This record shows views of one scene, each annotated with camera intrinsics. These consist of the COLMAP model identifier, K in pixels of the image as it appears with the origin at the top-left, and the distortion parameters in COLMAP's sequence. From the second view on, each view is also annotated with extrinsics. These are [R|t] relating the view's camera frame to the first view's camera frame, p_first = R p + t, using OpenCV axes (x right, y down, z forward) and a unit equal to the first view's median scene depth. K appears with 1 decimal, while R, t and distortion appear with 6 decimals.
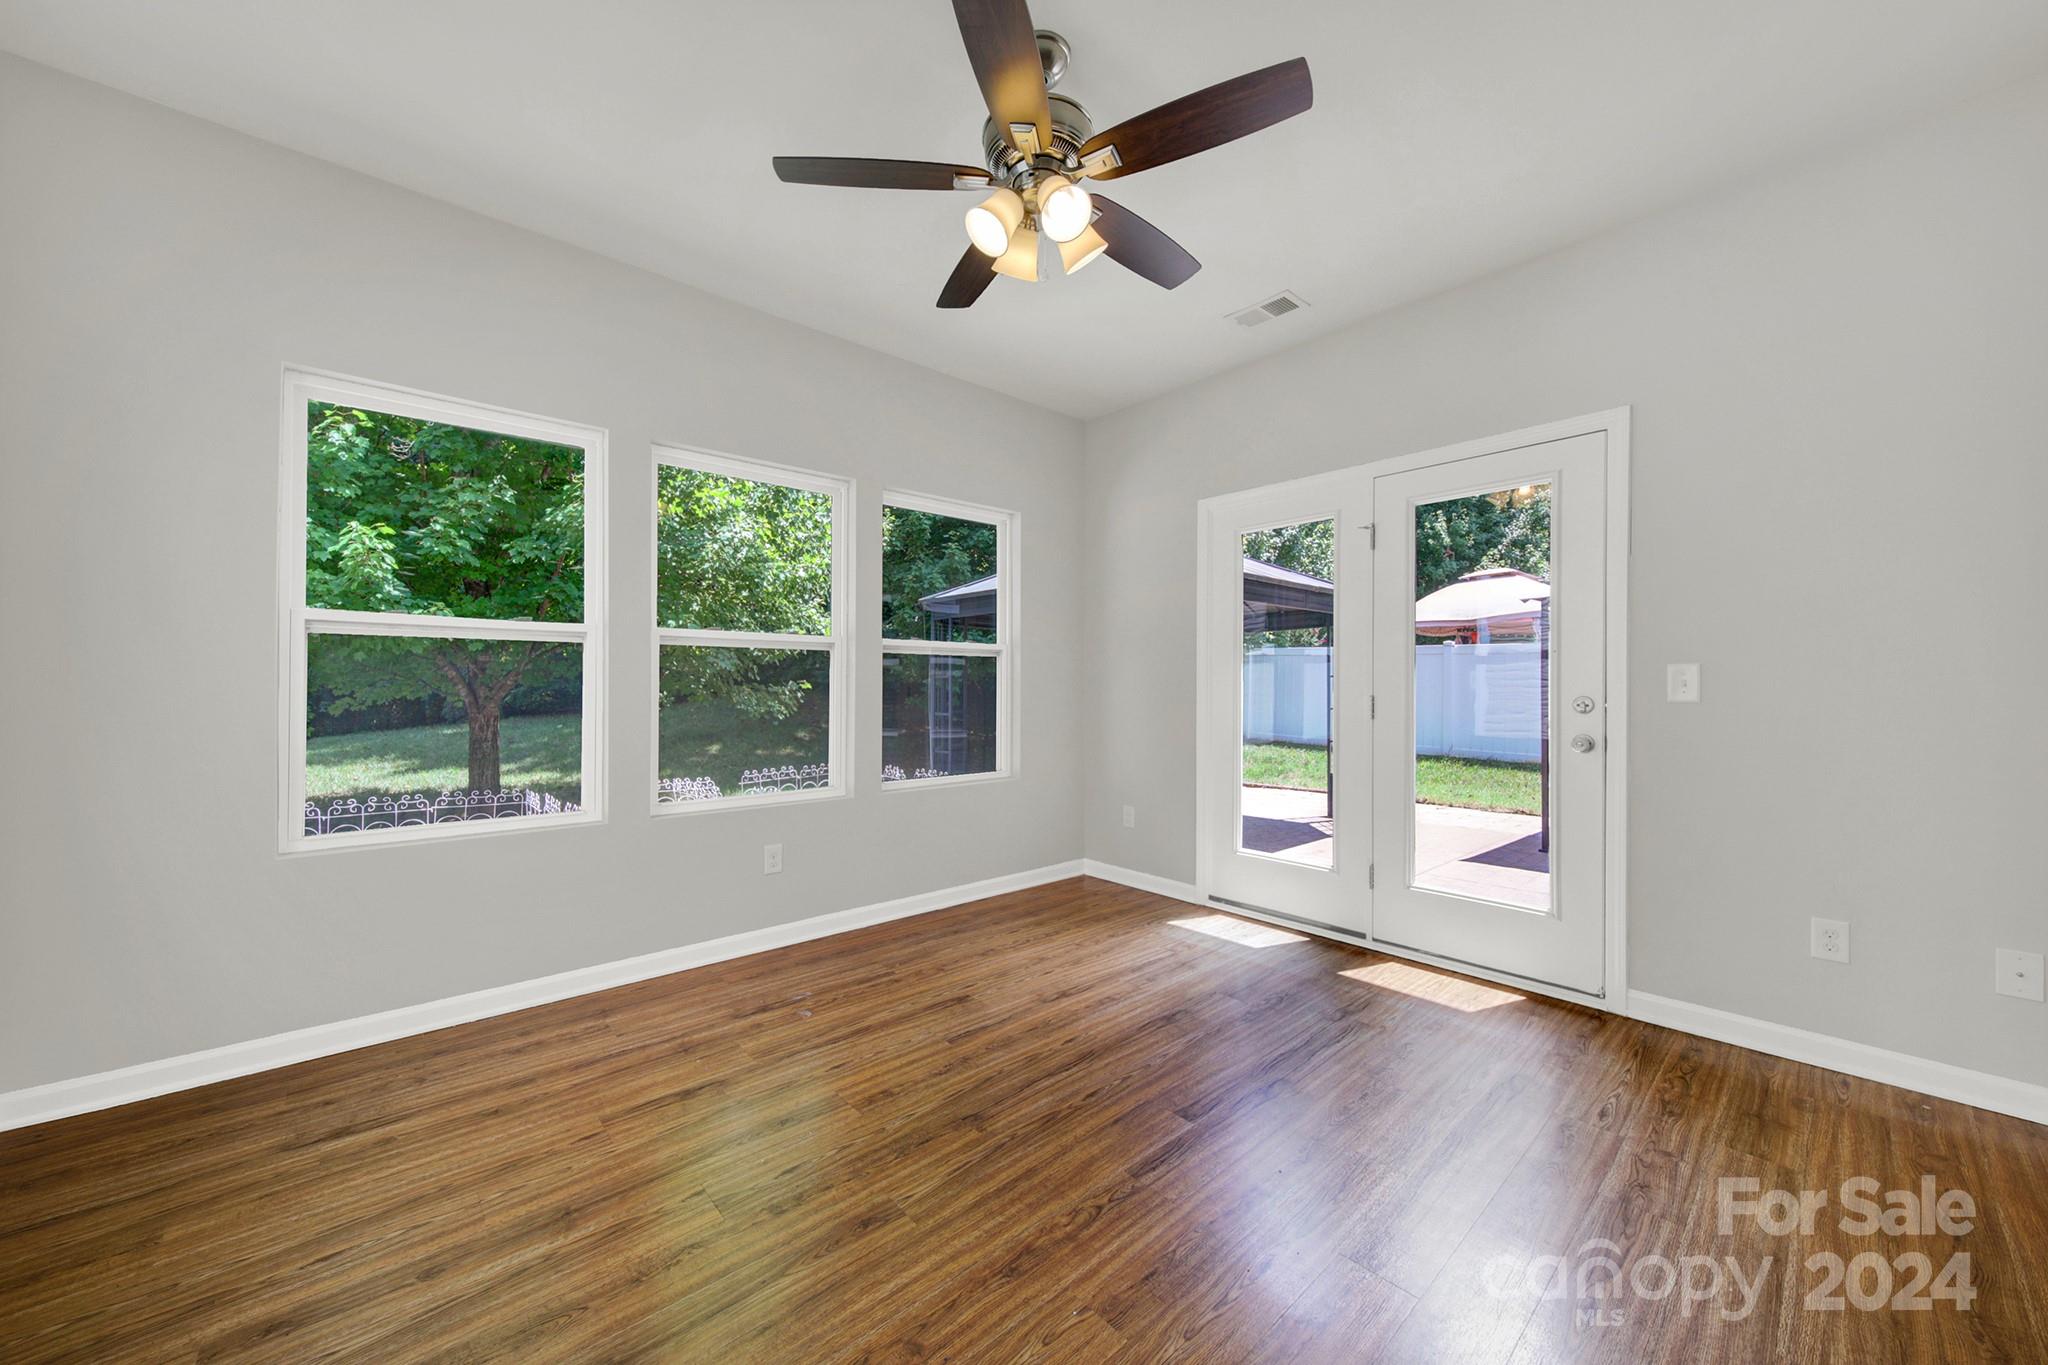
lens RADIAL K [[756.3, 0, 1026.2], [0, 756.3, 676.1], [0, 0, 1]] dist [-0.002370, -0.000546]
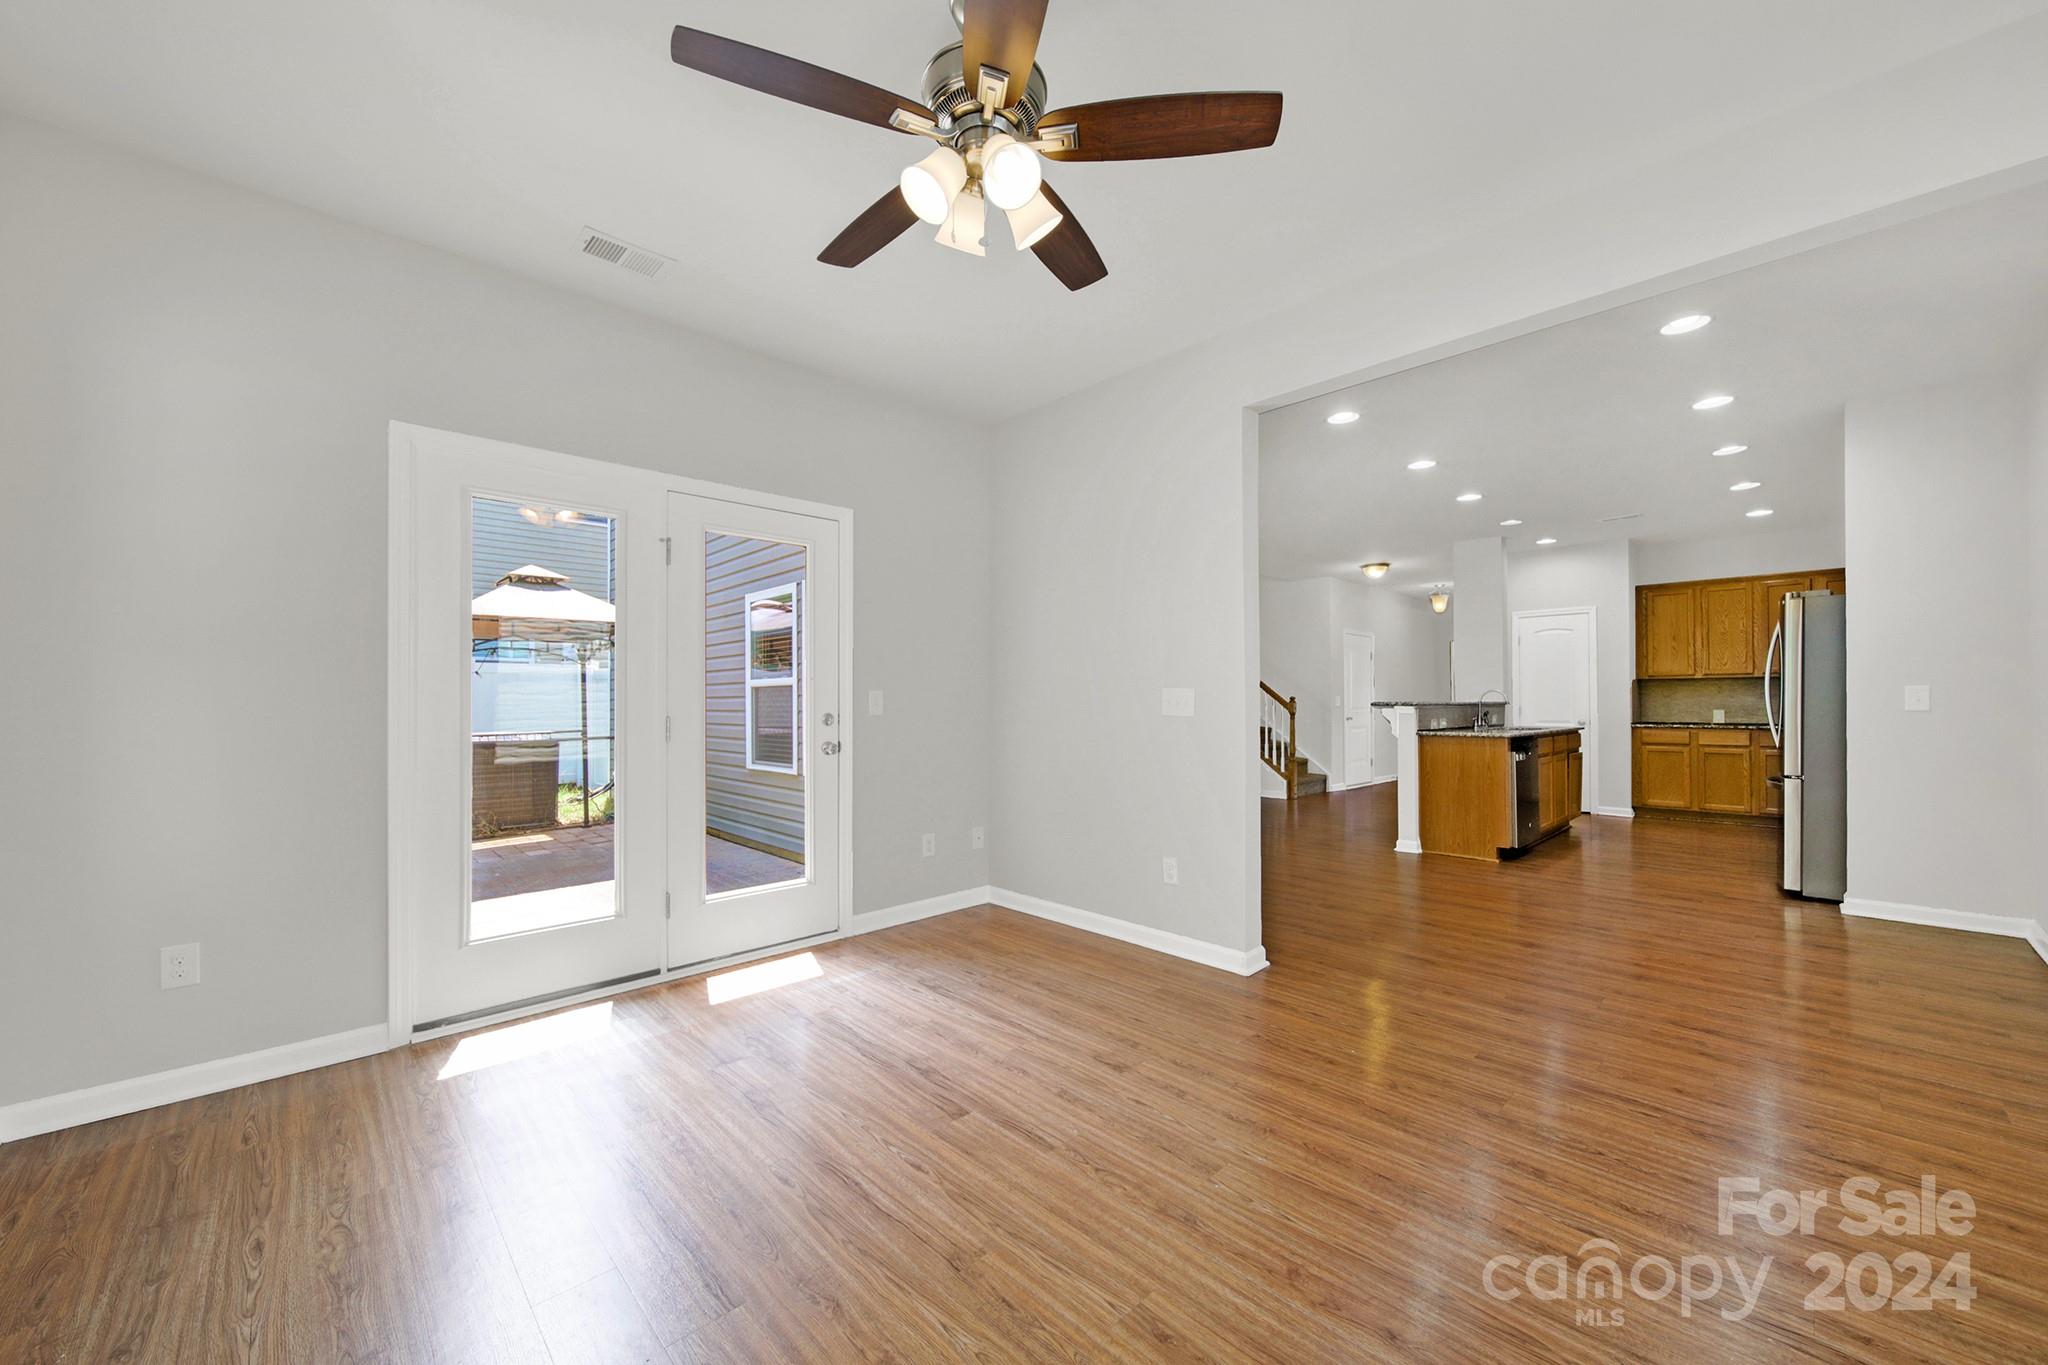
lens RADIAL K [[756.3, 0, 1026.2], [0, 756.3, 676.1], [0, 0, 1]] dist [-0.002370, -0.000546]
pose [[-0.033498, 0.030814, 0.998964, -0.845914], [-0.004512, 0.999510, -0.030982, 0.003643], [-0.999429, -0.005545, -0.033343, 0.928452]]
